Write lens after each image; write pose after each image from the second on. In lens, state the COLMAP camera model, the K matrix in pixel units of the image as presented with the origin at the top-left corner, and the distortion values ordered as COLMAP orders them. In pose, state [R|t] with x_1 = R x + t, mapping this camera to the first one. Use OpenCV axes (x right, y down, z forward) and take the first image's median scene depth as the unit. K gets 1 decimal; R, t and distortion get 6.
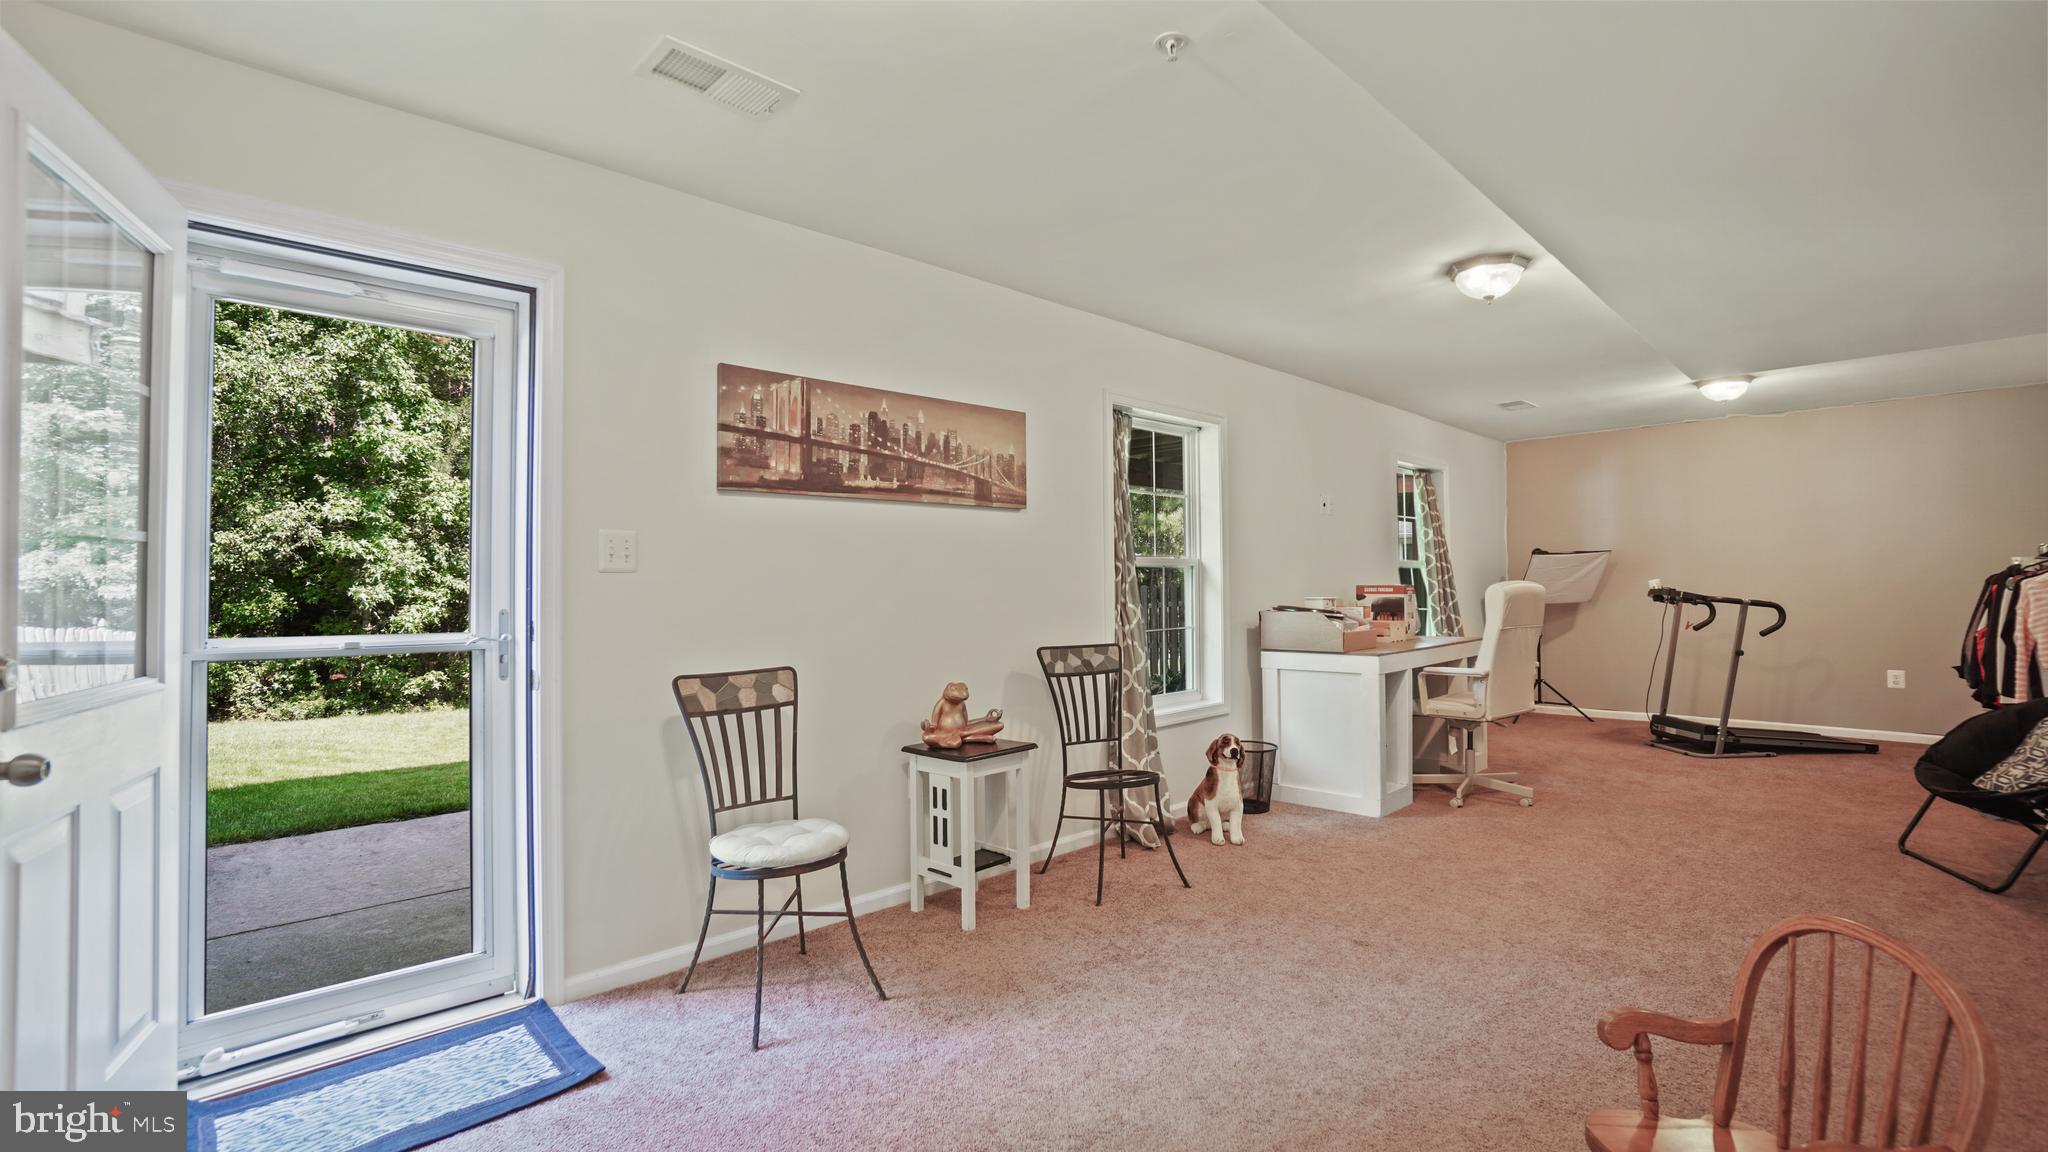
lens RADIAL K [[929.9, 0, 1019.0], [0, 929.9, 553.7], [0, 0, 1]] dist [-0.060482, 0.027246]
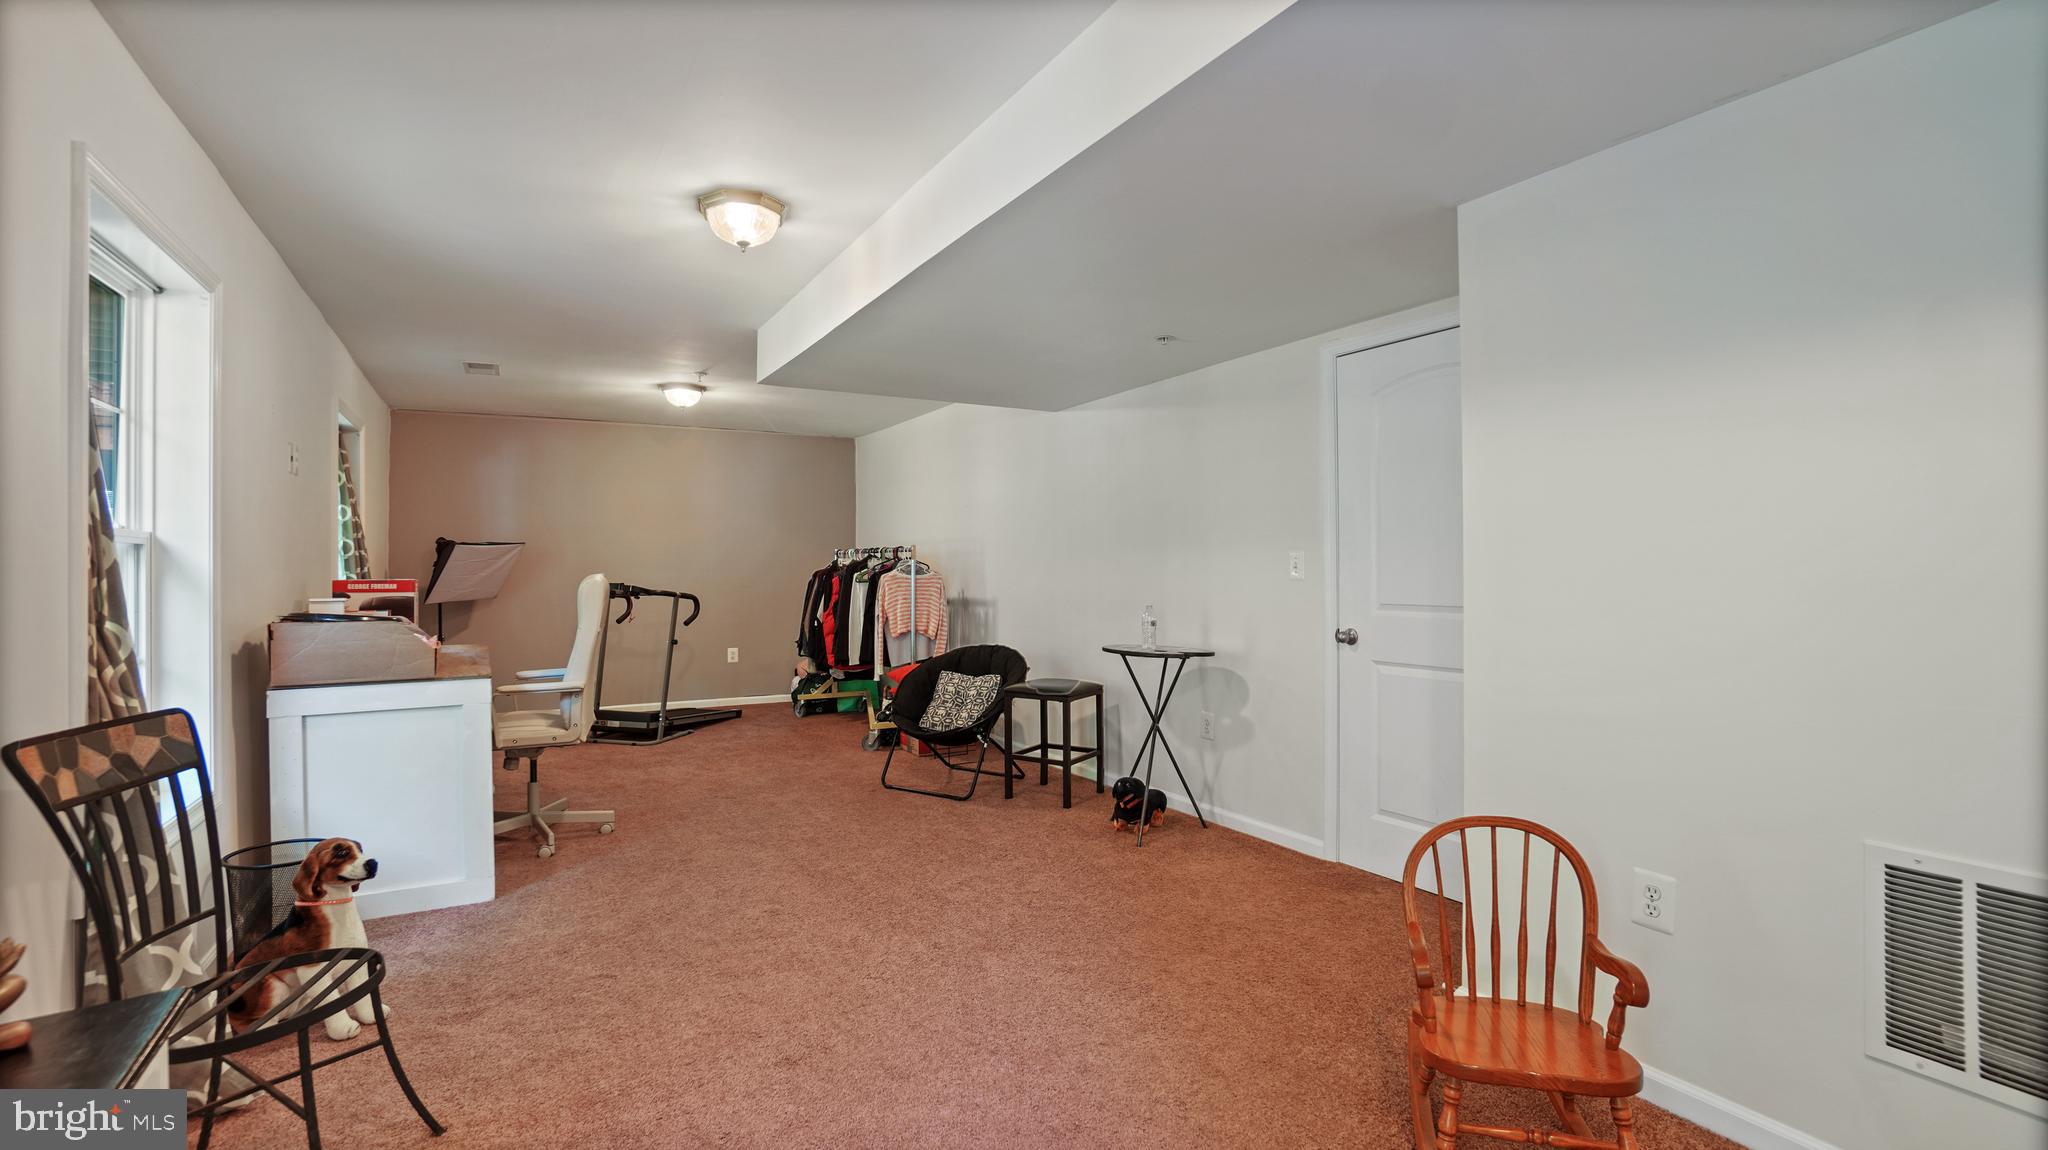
lens RADIAL K [[922.2, 0, 1011.9], [0, 922.2, 561.3], [0, 0, 1]] dist [-0.056994, 0.022266]
pose [[0.257680, 0.013506, 0.966136, -0.213852], [-0.027130, 0.999609, -0.006737, 0.014432], [-0.965849, -0.024475, 0.257945, 0.467189]]
